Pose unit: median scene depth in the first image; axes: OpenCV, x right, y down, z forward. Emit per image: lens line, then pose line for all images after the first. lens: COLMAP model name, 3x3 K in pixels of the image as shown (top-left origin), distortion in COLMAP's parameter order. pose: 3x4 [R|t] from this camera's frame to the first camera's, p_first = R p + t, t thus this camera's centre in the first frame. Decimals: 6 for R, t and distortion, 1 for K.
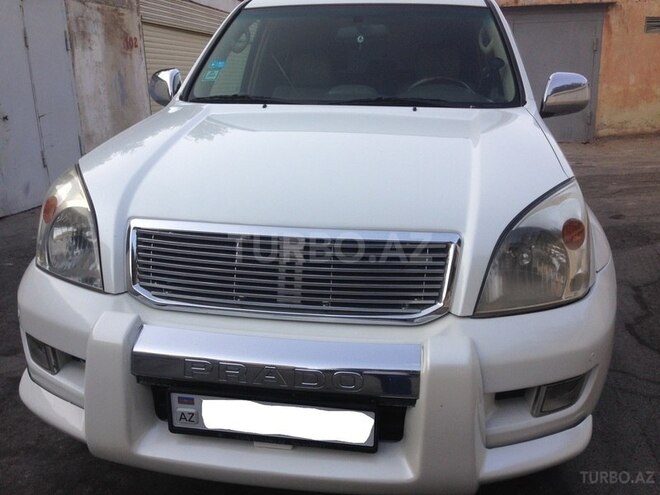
lens RADIAL K [[623.3, 0, 331.4], [0, 623.3, 243.6], [0, 0, 1]] dist [0.033250, 0.000000]
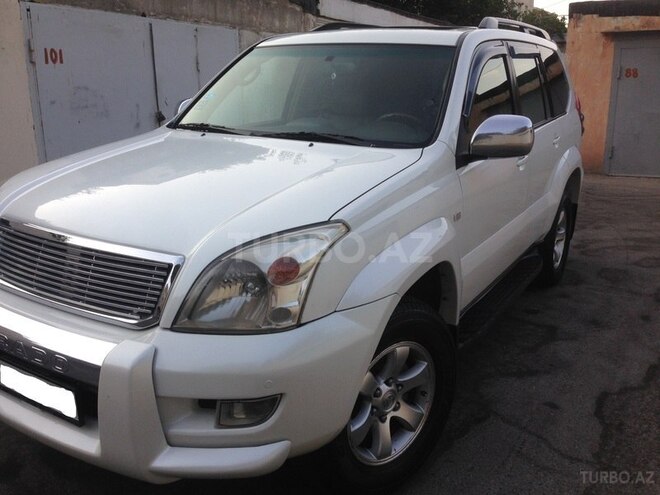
lens RADIAL K [[623.3, 0, 334.3], [0, 623.3, 246.3], [0, 0, 1]] dist [0.033250, 0.000000]
pose [[0.926073, 0.114024, -0.359705, 0.867638], [-0.121343, 0.992608, 0.002248, -0.071689], [0.357302, 0.041566, 0.933064, 0.020379]]
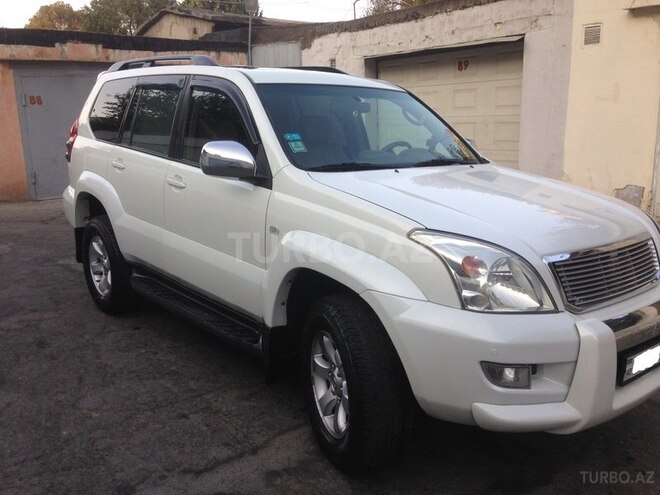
lens RADIAL K [[623.3, 0, 333.5], [0, 623.3, 250.8], [0, 0, 1]] dist [0.033250, 0.000000]
pose [[0.663068, -0.162195, 0.730776, -1.731056], [0.202654, 0.978683, 0.033340, -0.206060], [-0.720606, 0.125988, 0.681802, 0.417875]]
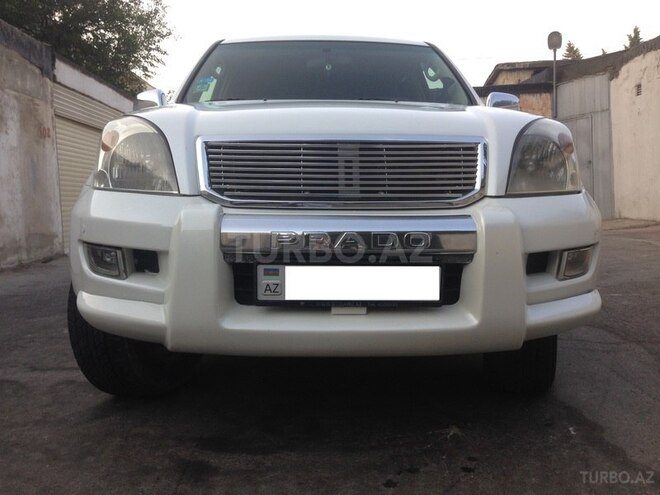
lens RADIAL K [[623.3, 0, 323.3], [0, 623.3, 244.2], [0, 0, 1]] dist [0.033250, 0.000000]
pose [[0.984110, -0.023151, 0.176044, -0.320501], [0.057124, 0.980034, -0.190448, 0.400009], [-0.168120, 0.197478, 0.965784, -0.086466]]
